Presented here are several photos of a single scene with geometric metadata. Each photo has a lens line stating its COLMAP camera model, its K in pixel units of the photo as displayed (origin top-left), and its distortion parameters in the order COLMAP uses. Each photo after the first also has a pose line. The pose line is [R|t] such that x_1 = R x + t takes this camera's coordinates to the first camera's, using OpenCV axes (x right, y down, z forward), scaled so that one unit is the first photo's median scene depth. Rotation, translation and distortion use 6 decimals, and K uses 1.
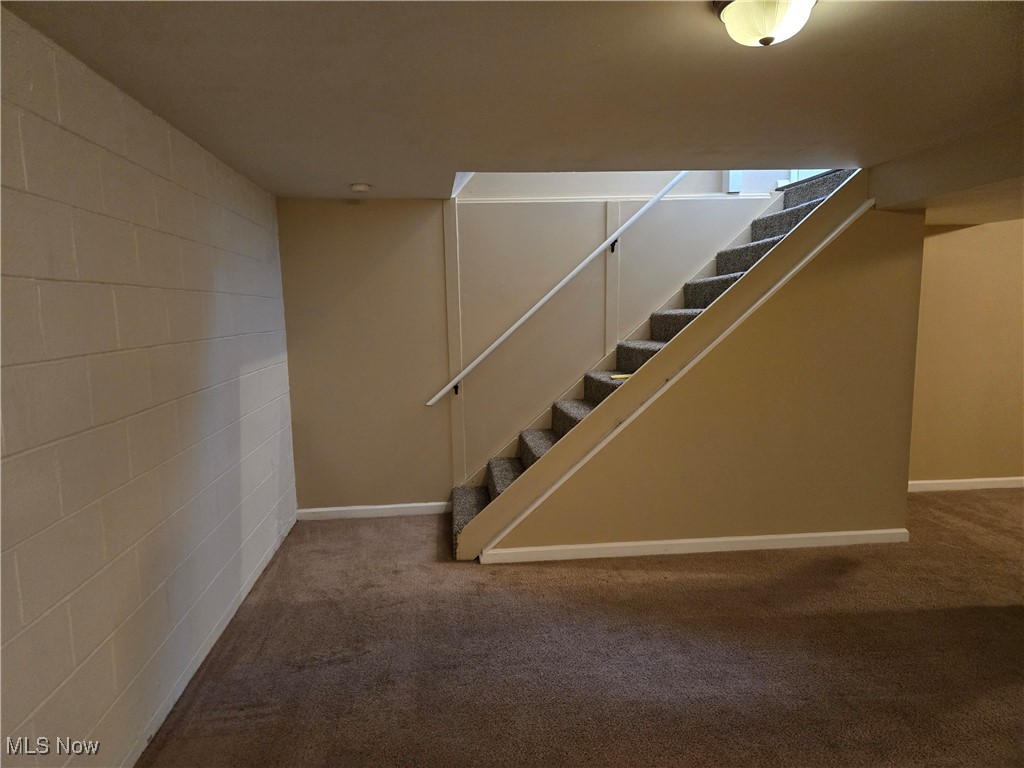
lens RADIAL K [[685.7, 0, 510.3], [0, 685.7, 387.1], [0, 0, 1]] dist [0.044638, -0.013184]
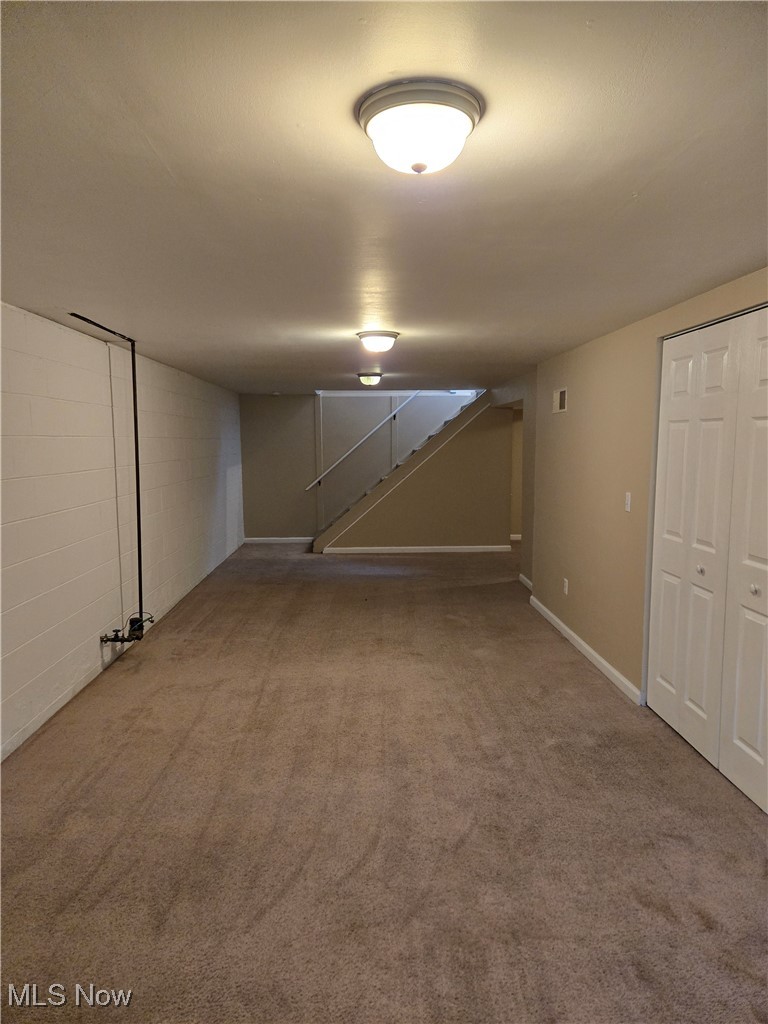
lens RADIAL K [[685.7, 0, 387.2], [0, 685.7, 512.2], [0, 0, 1]] dist [0.044638, -0.013184]
pose [[0.998019, 0.021981, -0.058952, 0.269059], [-0.022006, 0.999758, 0.000233, 0.092521], [0.058943, 0.001064, 0.998261, -1.156641]]
